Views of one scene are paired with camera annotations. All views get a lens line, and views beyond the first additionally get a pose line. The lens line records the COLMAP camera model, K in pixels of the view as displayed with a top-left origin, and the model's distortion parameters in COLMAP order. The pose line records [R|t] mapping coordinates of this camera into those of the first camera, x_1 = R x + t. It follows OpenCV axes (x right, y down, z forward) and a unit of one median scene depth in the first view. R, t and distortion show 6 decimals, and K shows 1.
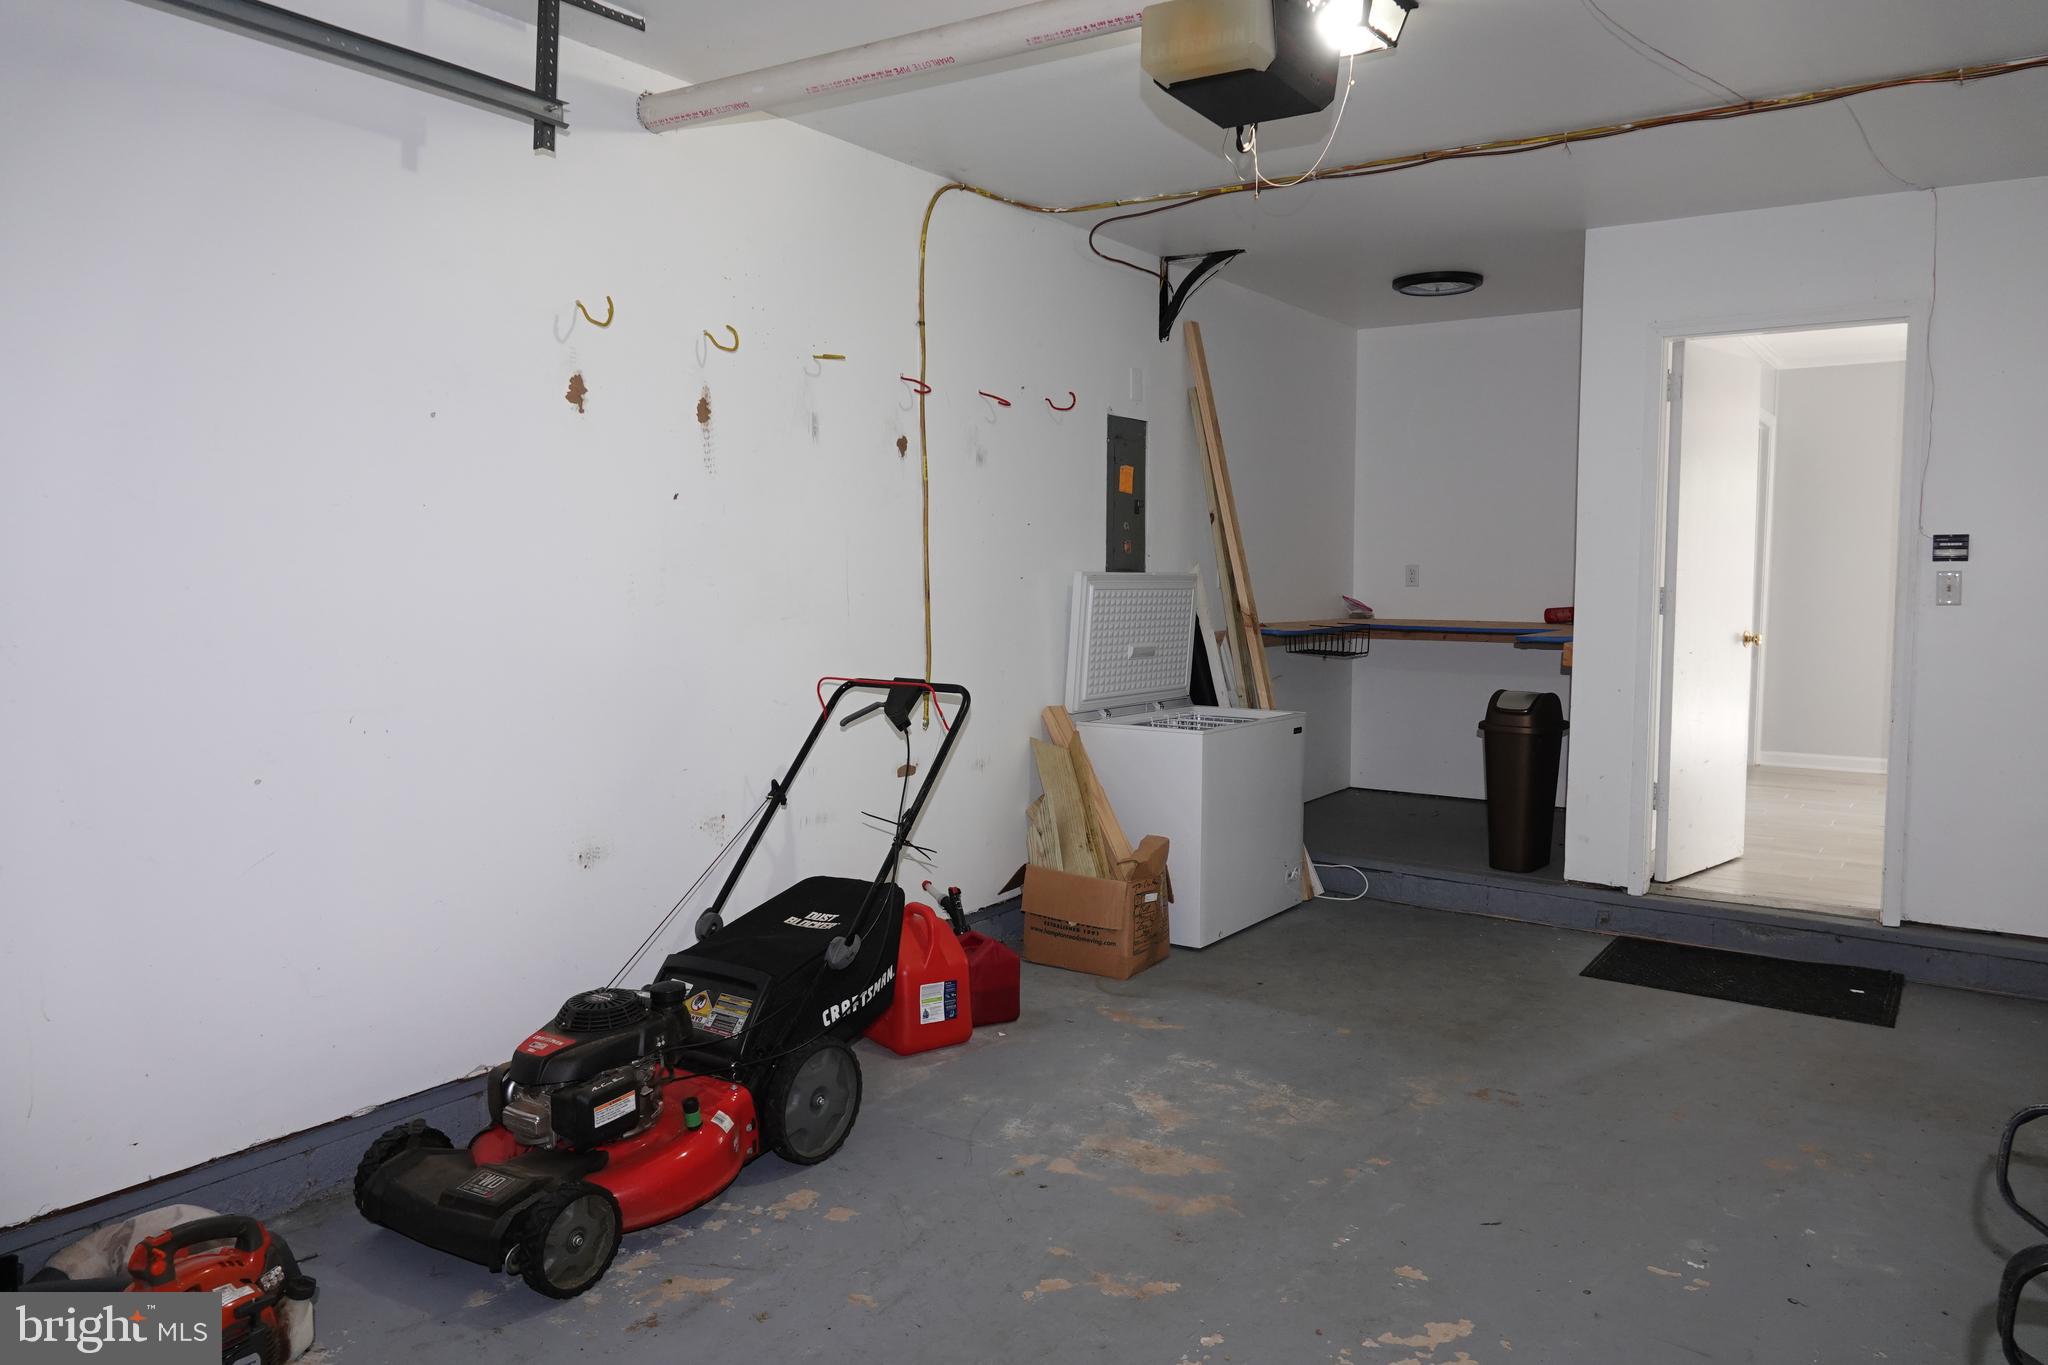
lens RADIAL K [[1437.2, 0, 1024.5], [0, 1437.2, 677.8], [0, 0, 1]] dist [0.000787, 0.007495]
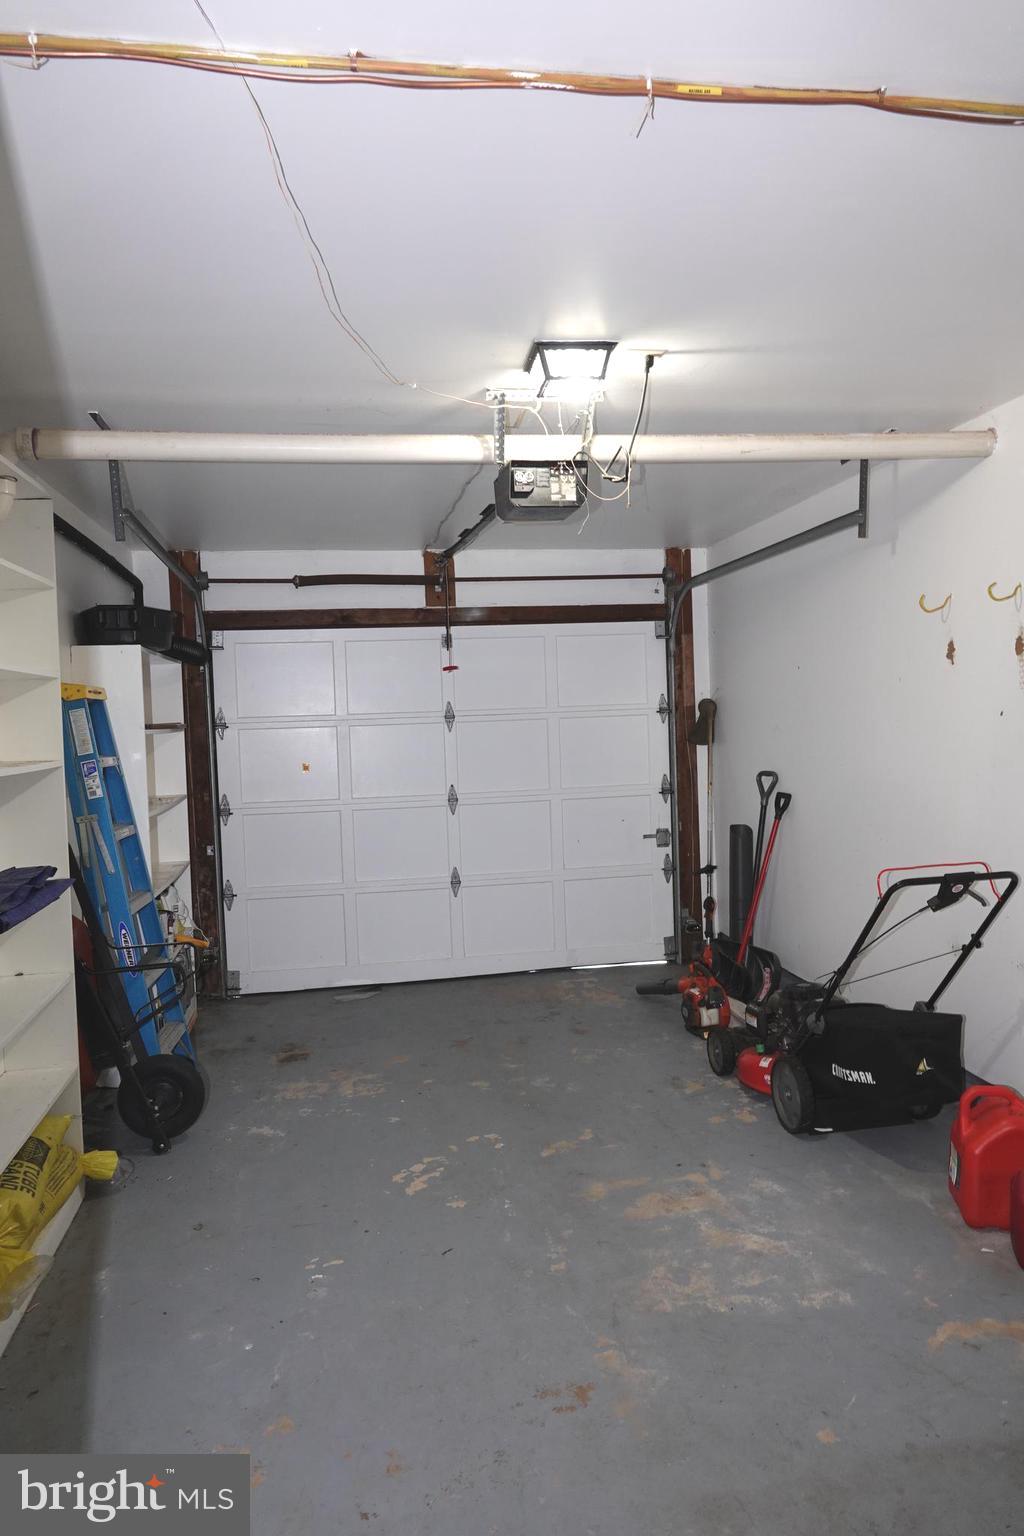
lens RADIAL K [[1077.9, 0, 510.1], [0, 1077.9, 770.4], [0, 0, 1]] dist [0.000787, 0.007495]
pose [[-0.727229, 0.053867, -0.684278, 0.855531], [-0.019807, 0.994854, 0.099365, -0.178132], [0.686110, 0.085814, -0.722419, 1.539124]]
